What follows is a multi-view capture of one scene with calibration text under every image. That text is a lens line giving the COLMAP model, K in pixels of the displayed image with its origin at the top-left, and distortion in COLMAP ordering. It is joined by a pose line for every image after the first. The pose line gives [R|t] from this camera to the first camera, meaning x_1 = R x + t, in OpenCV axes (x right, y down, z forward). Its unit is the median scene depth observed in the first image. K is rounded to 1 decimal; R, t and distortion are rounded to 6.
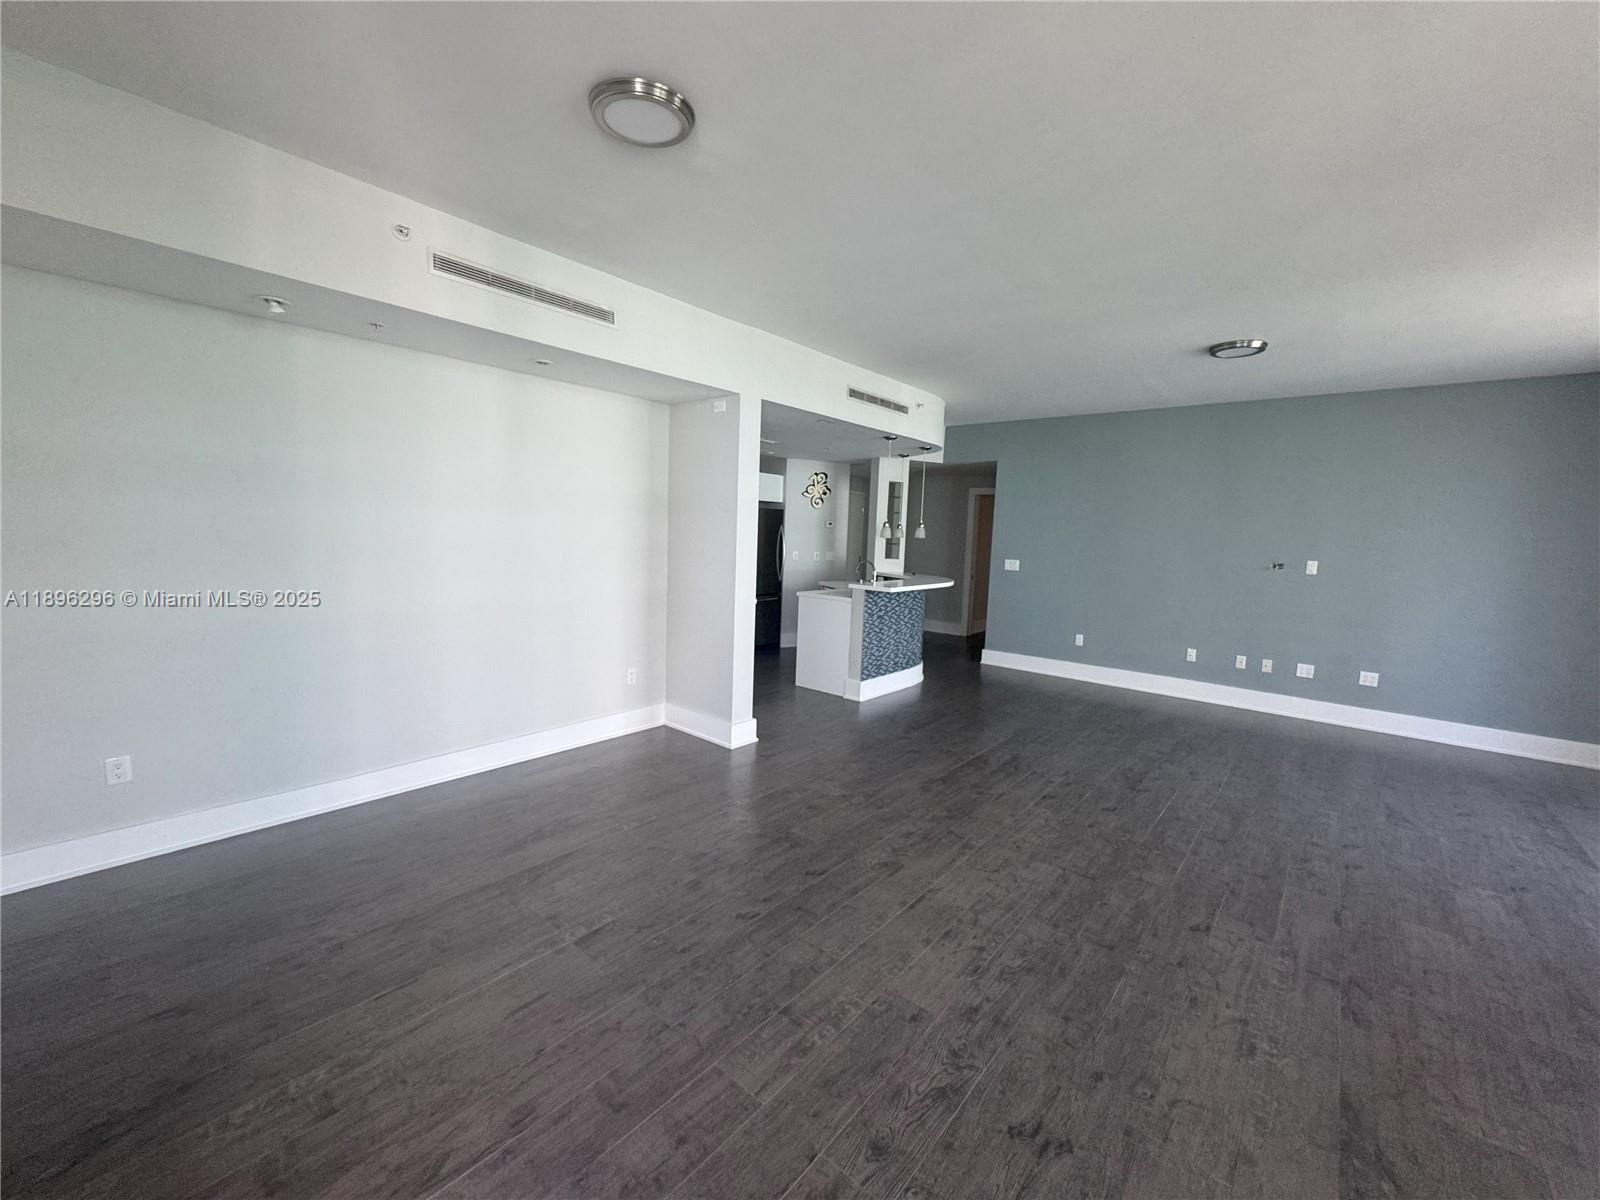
lens RADIAL K [[638.9, 0, 799.9], [0, 638.9, 597.6], [0, 0, 1]] dist [-0.000200, -0.000183]
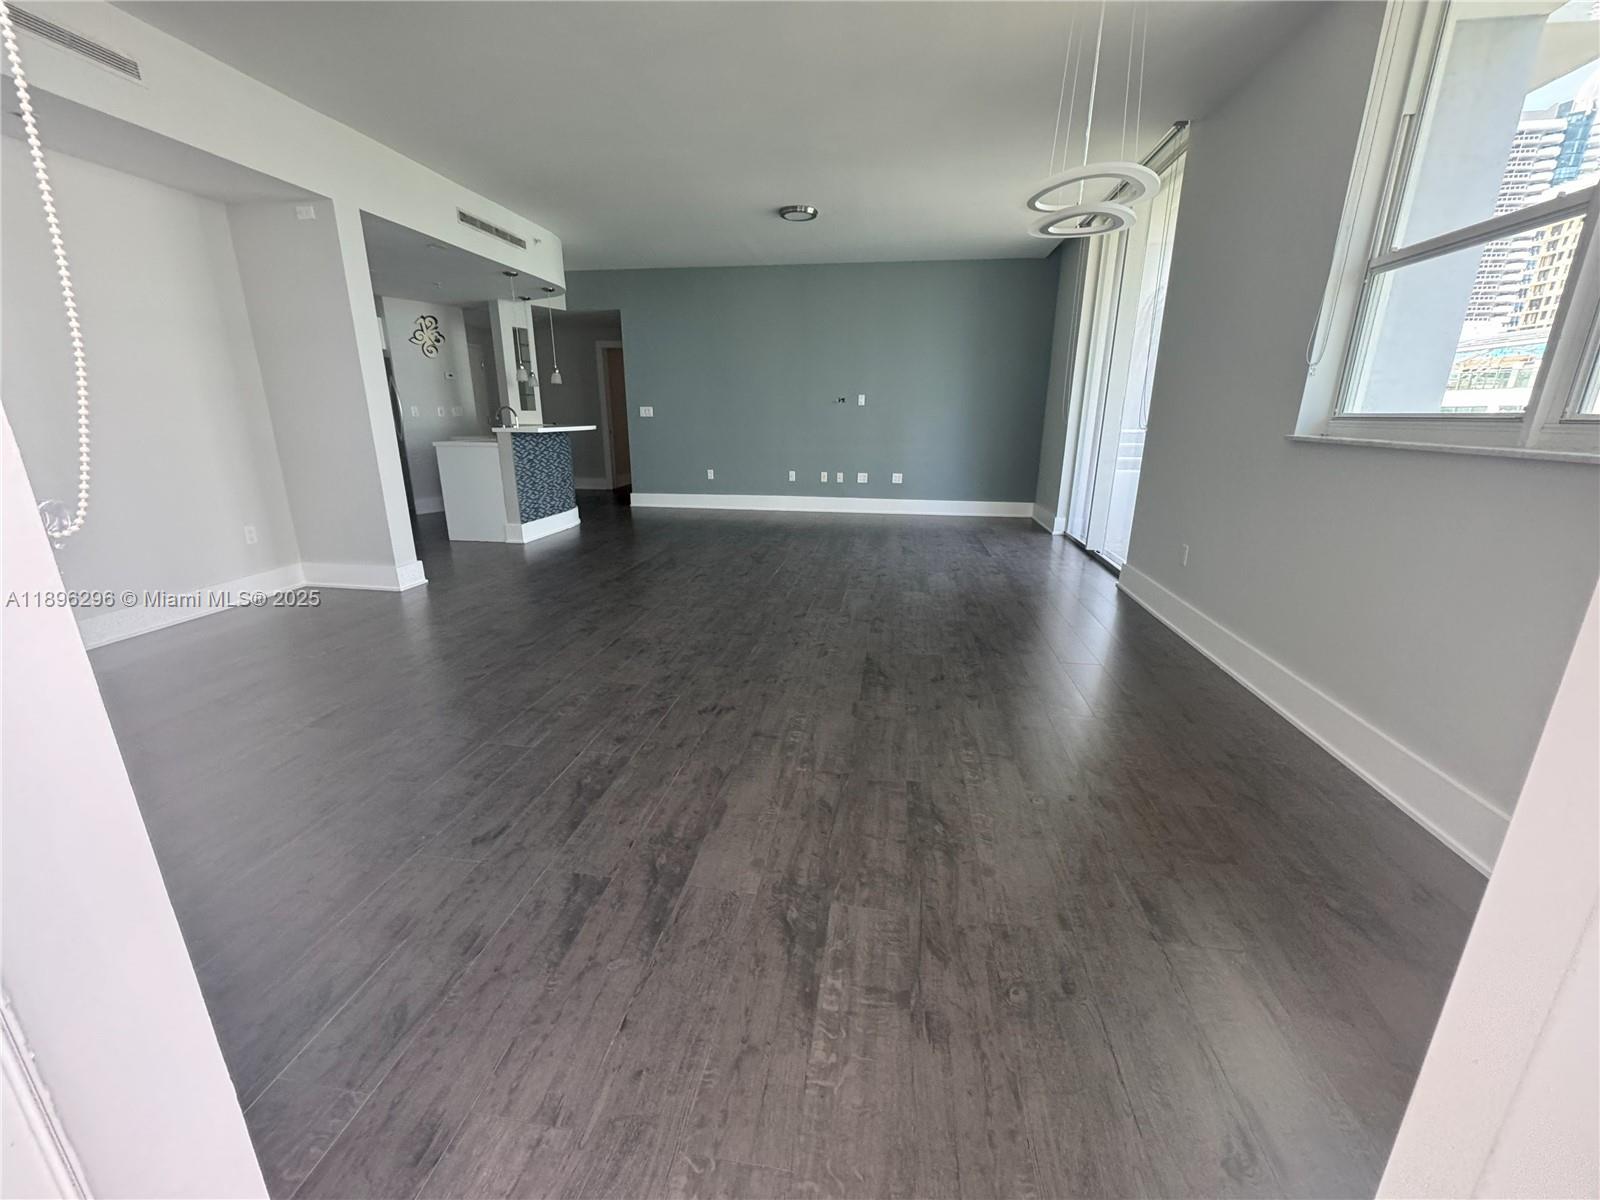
lens RADIAL K [[638.9, 0, 799.9], [0, 638.9, 597.6], [0, 0, 1]] dist [-0.000200, -0.000183]
pose [[0.848823, -0.175729, 0.498617, -0.074218], [0.080608, 0.975132, 0.206446, 0.086977], [-0.522497, -0.135044, 0.841879, -0.160560]]
